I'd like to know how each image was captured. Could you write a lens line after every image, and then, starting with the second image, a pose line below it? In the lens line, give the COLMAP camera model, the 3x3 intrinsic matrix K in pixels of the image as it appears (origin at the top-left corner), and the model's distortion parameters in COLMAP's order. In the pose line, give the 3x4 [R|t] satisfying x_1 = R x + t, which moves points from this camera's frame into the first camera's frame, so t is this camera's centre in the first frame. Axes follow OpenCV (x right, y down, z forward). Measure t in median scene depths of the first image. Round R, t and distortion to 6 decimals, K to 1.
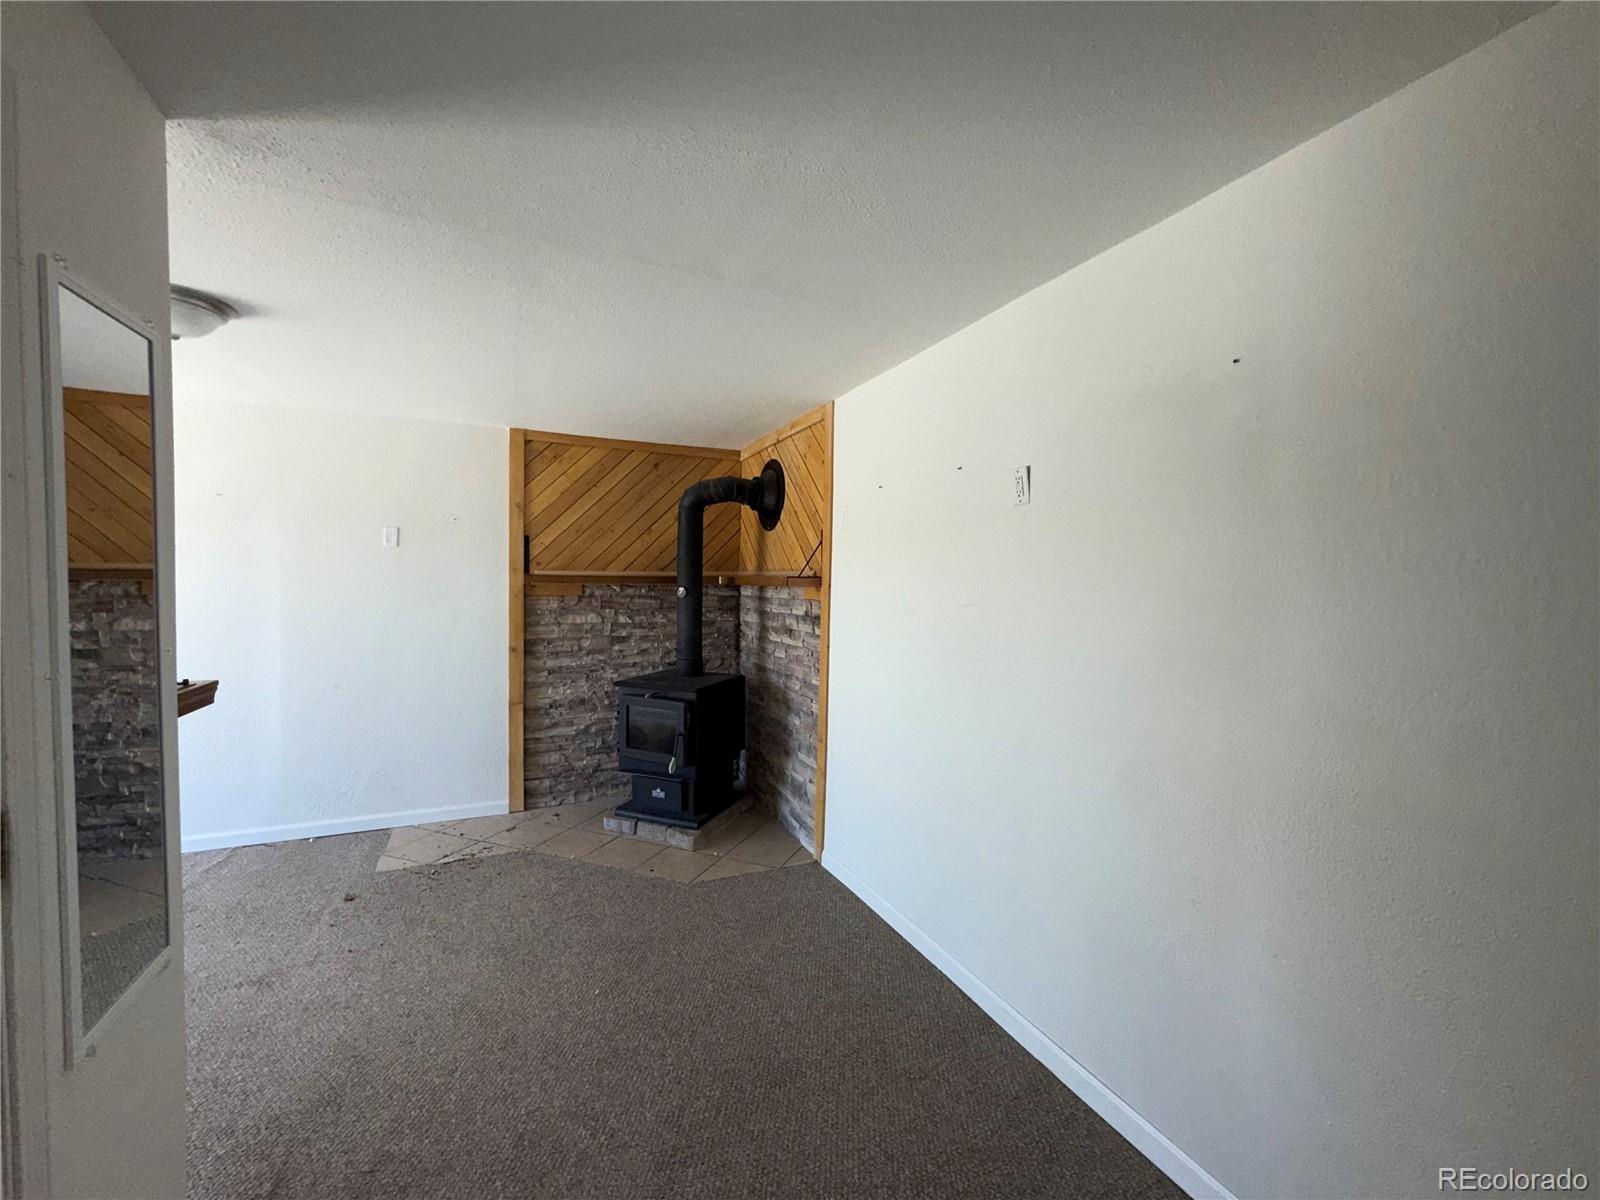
lens RADIAL K [[635.6, 0, 797.7], [0, 635.6, 598.5], [0, 0, 1]] dist [-0.002133, 0.000251]
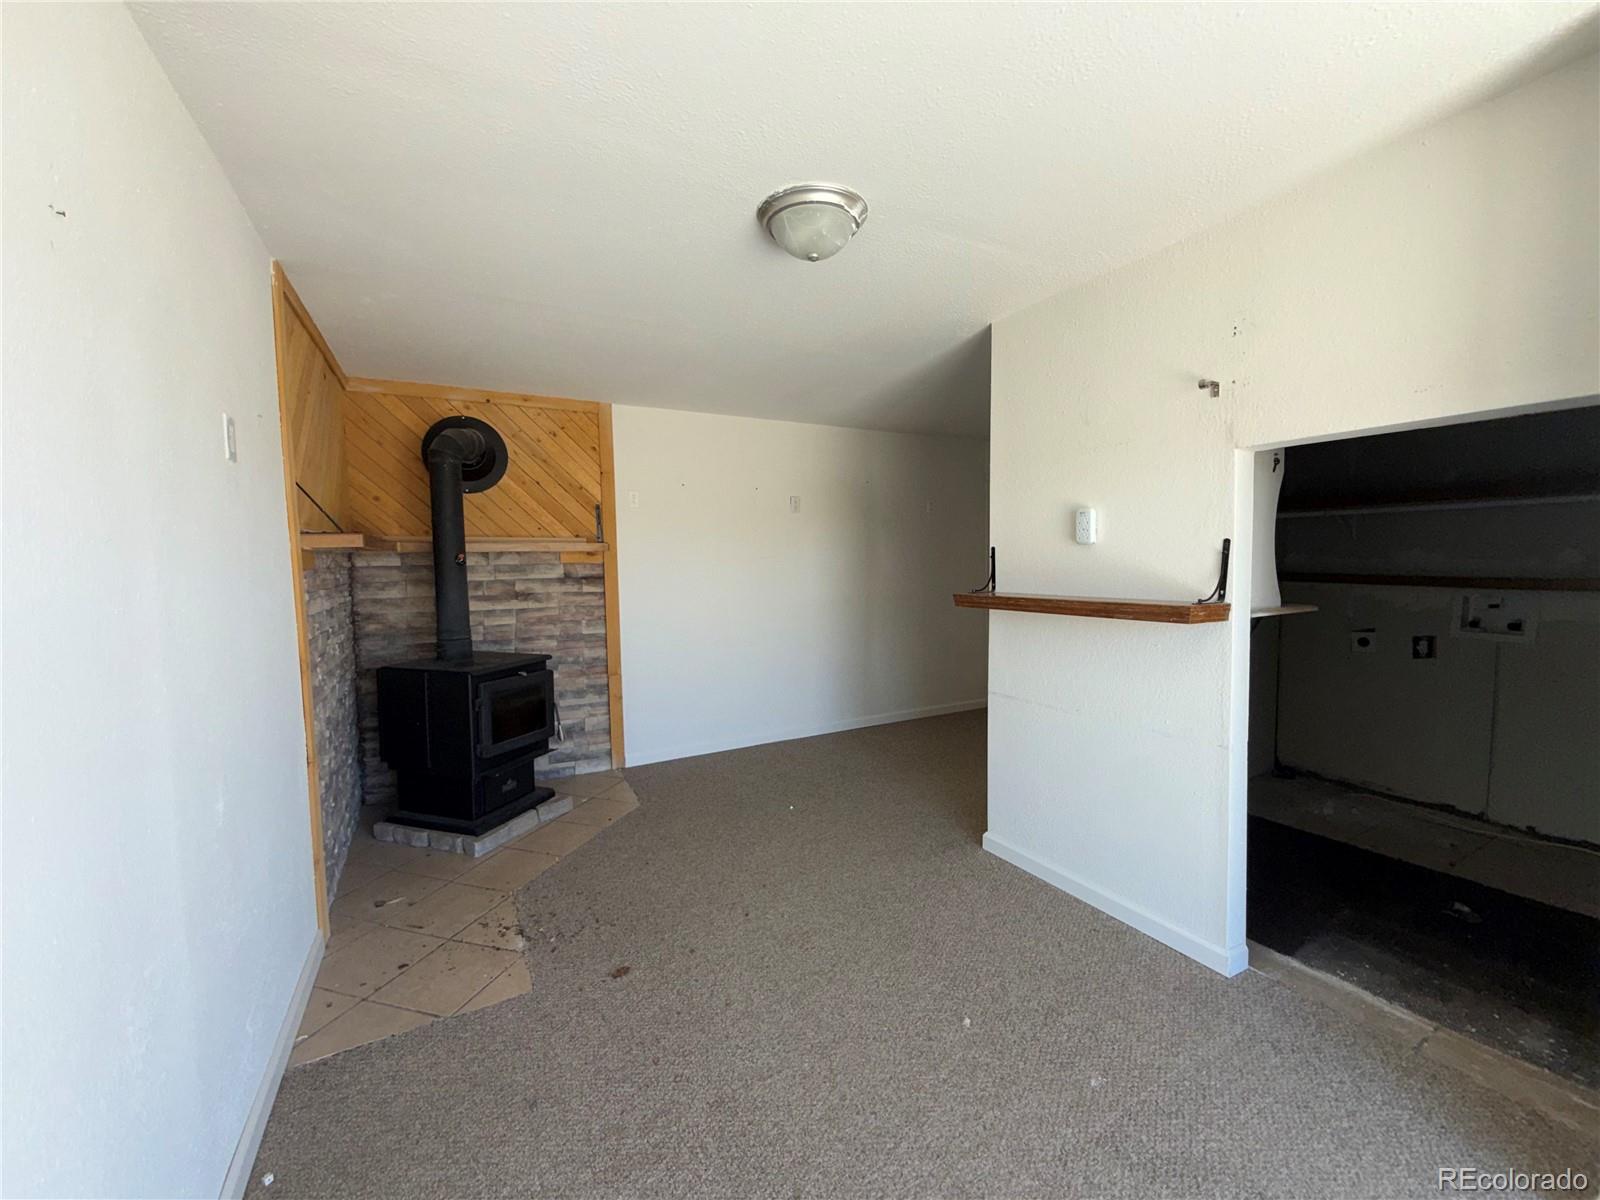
lens RADIAL K [[635.6, 0, 797.7], [0, 635.6, 598.5], [0, 0, 1]] dist [-0.002133, 0.000251]
pose [[-0.076091, -0.064858, 0.994989, -1.140329], [0.043188, 0.996731, 0.068274, 0.004857], [-0.996165, 0.048167, -0.073042, 0.669379]]
